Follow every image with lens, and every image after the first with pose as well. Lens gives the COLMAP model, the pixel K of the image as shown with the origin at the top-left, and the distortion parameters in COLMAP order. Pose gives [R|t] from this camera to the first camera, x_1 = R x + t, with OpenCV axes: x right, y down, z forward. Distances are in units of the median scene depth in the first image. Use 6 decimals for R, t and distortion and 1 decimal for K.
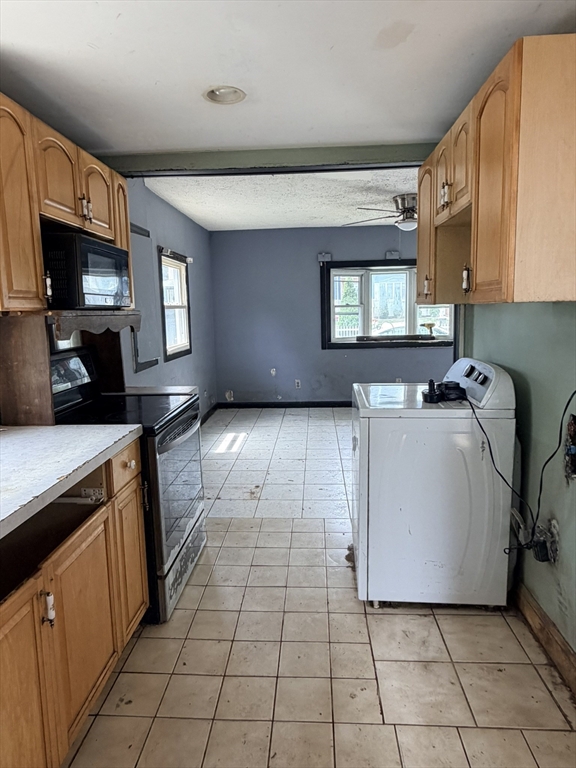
lens RADIAL K [[495.0, 0, 288.0], [0, 495.0, 384.0], [0, 0, 1]] dist [0.001155, 0.004013]
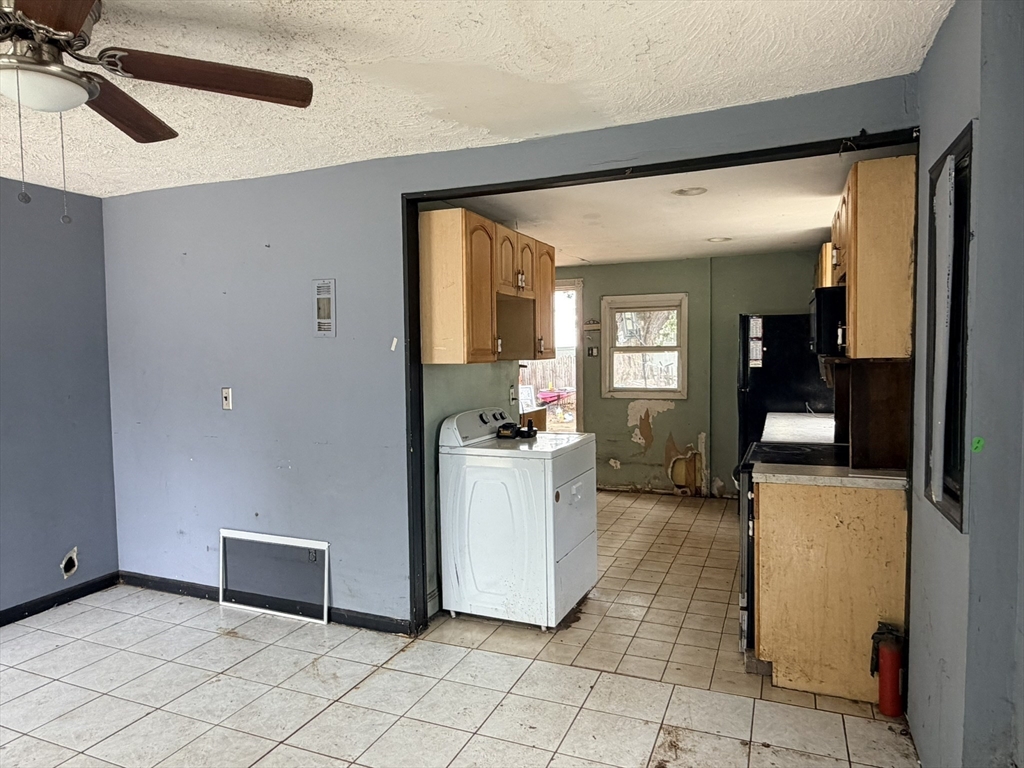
lens RADIAL K [[660.0, 0, 506.1], [0, 660.0, 388.1], [0, 0, 1]] dist [0.001155, 0.004013]
pose [[-0.939368, 0.019064, 0.342381, -0.149089], [0.090088, 0.977101, 0.192763, -0.263691], [-0.330866, 0.211920, -0.919575, 1.612485]]
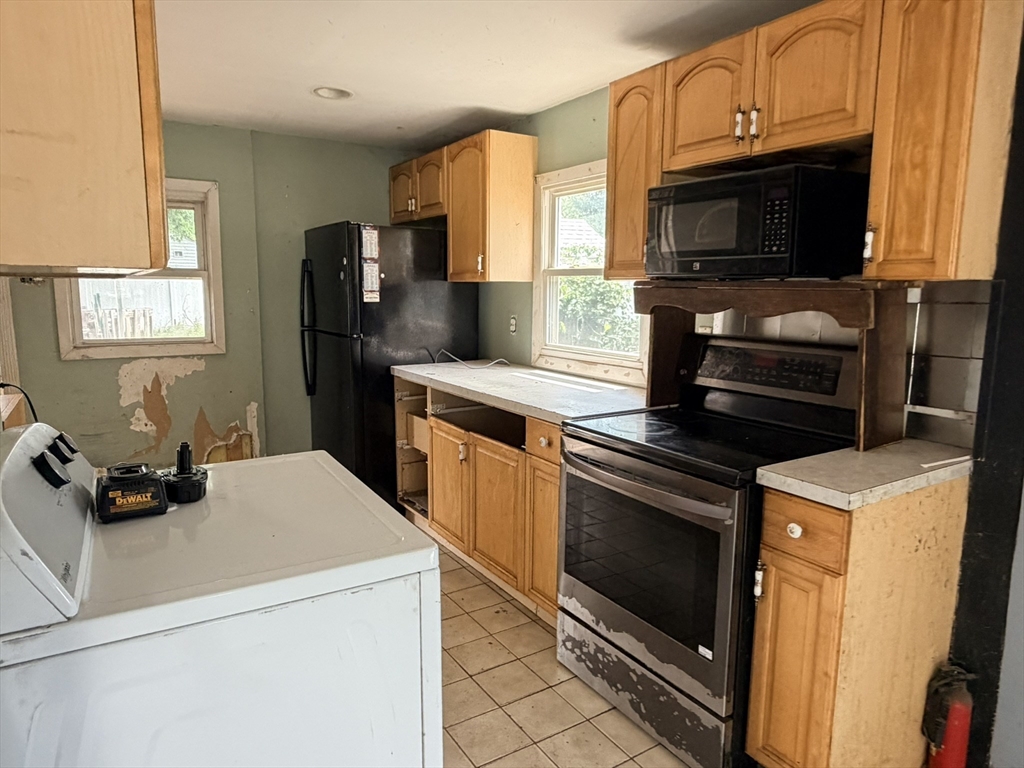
lens RADIAL K [[660.0, 0, 506.1], [0, 660.0, 388.1], [0, 0, 1]] dist [0.001155, 0.004013]
pose [[-0.819891, 0.104615, -0.562881, 0.240786], [-0.075487, 0.954827, 0.287415, -0.157919], [0.567522, 0.278139, -0.774957, 1.013804]]
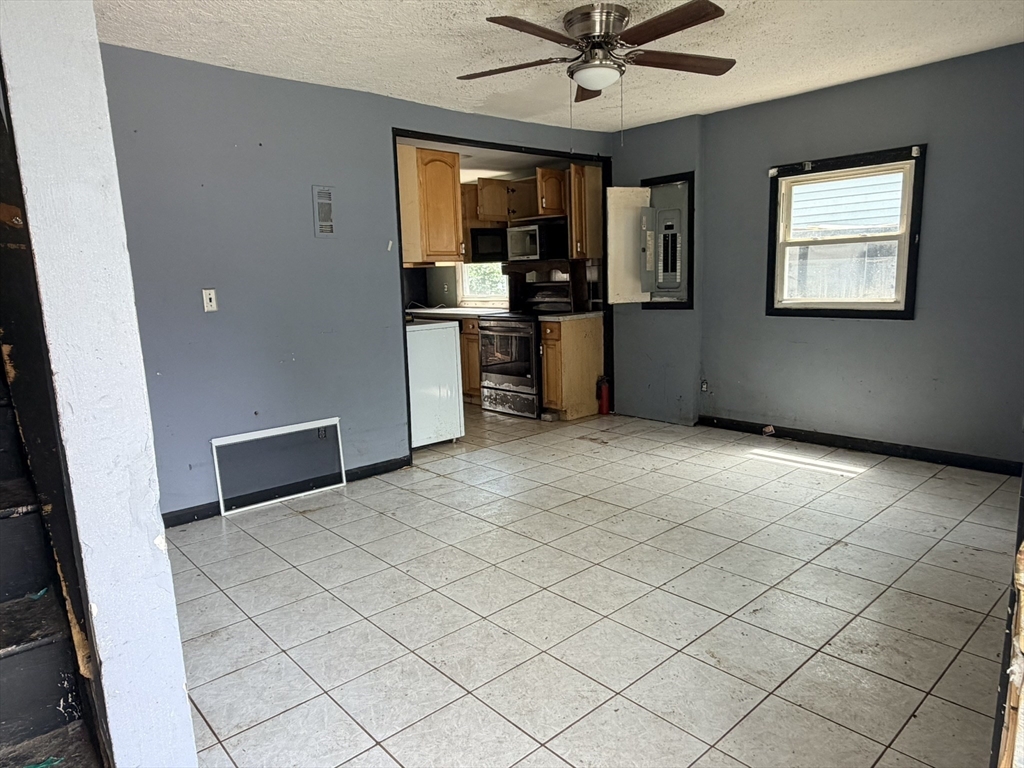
lens RADIAL K [[660.0, 0, 506.1], [0, 660.0, 388.1], [0, 0, 1]] dist [0.001155, 0.004013]
pose [[-0.708607, 0.166978, -0.685561, 0.998361], [-0.058226, 0.954445, 0.292651, -0.275293], [0.703196, 0.247292, -0.666604, 1.802356]]
